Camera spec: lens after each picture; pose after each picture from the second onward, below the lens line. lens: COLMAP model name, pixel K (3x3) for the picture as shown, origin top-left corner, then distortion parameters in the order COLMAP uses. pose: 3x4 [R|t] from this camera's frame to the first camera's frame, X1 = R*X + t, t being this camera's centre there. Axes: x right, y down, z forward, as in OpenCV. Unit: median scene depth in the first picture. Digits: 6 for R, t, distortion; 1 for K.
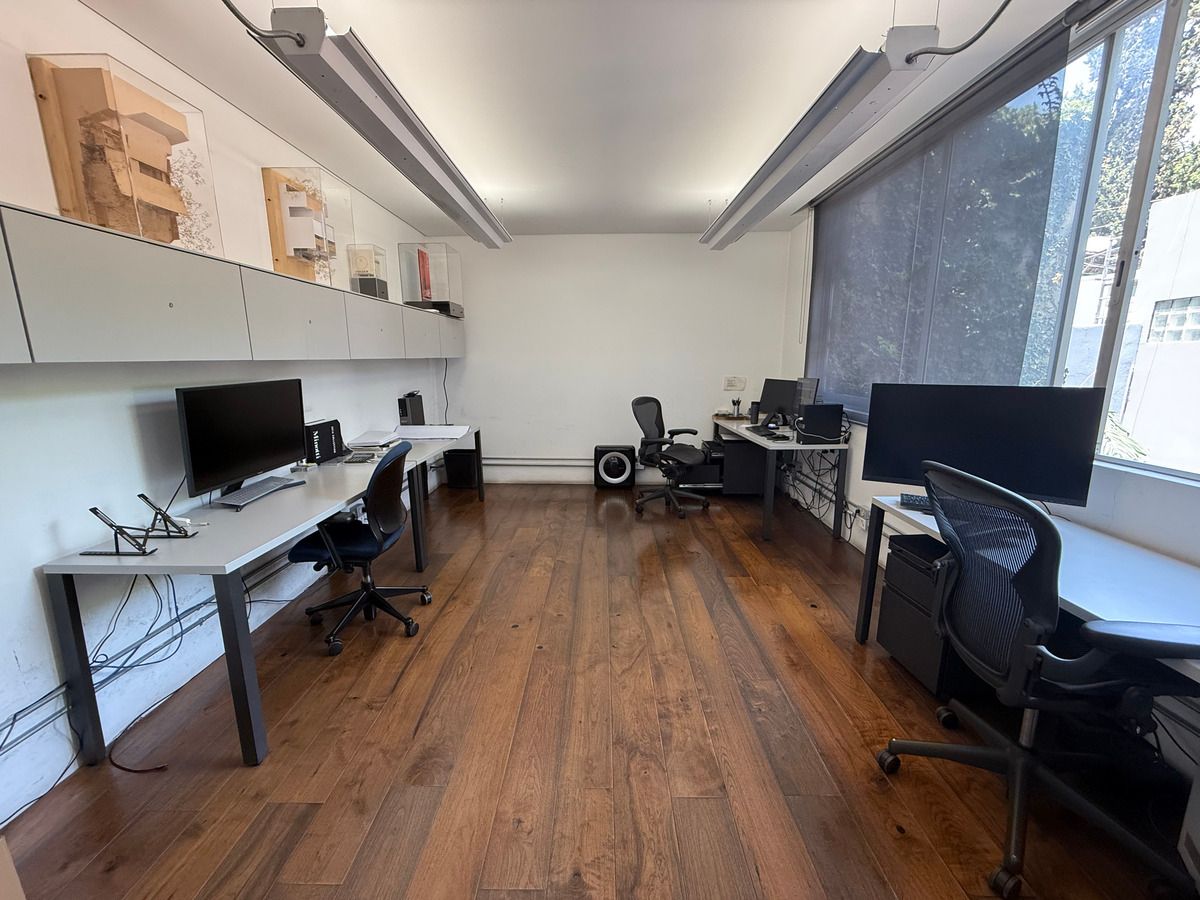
lens RADIAL K [[478.9, 0, 596.9], [0, 478.9, 449.2], [0, 0, 1]] dist [0.002858, -0.000171]
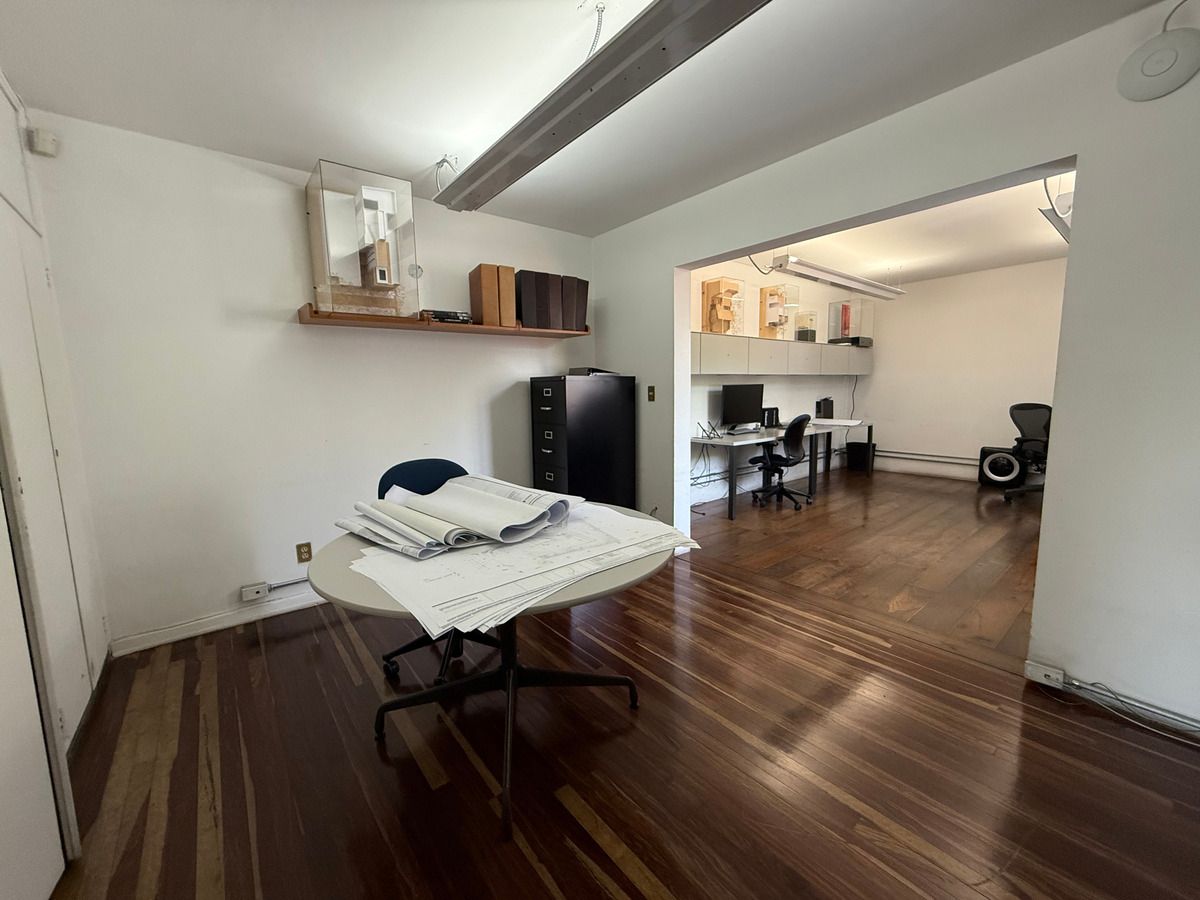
lens RADIAL K [[478.9, 0, 599.1], [0, 478.9, 448.0], [0, 0, 1]] dist [0.002858, -0.000171]
pose [[0.650245, 0.088626, -0.754537, 0.487043], [-0.130306, 0.991465, 0.004161, 0.199849], [0.748466, 0.095615, 0.656244, -0.831373]]
